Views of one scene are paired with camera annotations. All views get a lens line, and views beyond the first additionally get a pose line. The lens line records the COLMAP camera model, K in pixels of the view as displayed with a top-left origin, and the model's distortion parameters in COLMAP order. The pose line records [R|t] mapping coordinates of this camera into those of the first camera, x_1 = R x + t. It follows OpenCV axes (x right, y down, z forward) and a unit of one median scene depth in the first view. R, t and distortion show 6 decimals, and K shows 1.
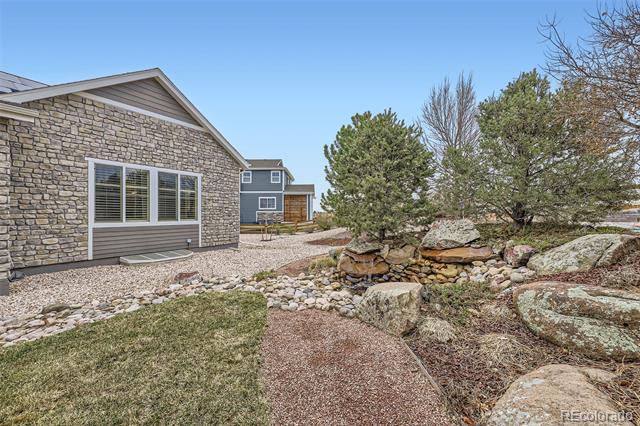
lens RADIAL K [[244.7, 0, 320.0], [0, 244.7, 213.0], [0, 0, 1]] dist [-0.000896, -0.000200]
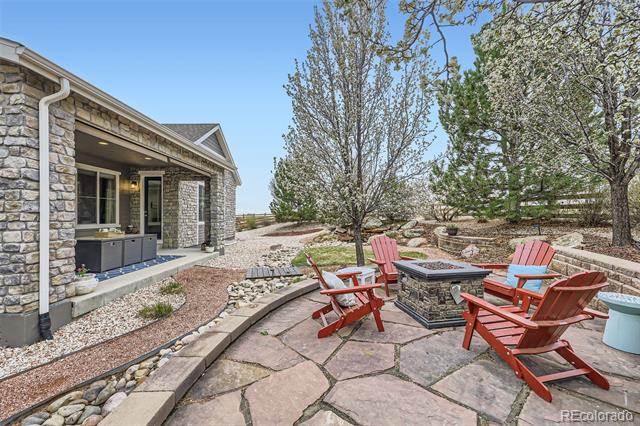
lens RADIAL K [[258.8, 0, 315.4], [0, 258.8, 212.8], [0, 0, 1]] dist [0.000710, -0.000024]
pose [[0.848101, 0.009945, 0.529741, -0.742448], [-0.000952, 0.999851, -0.017247, 0.007677], [-0.529834, 0.014123, 0.847984, -0.533045]]
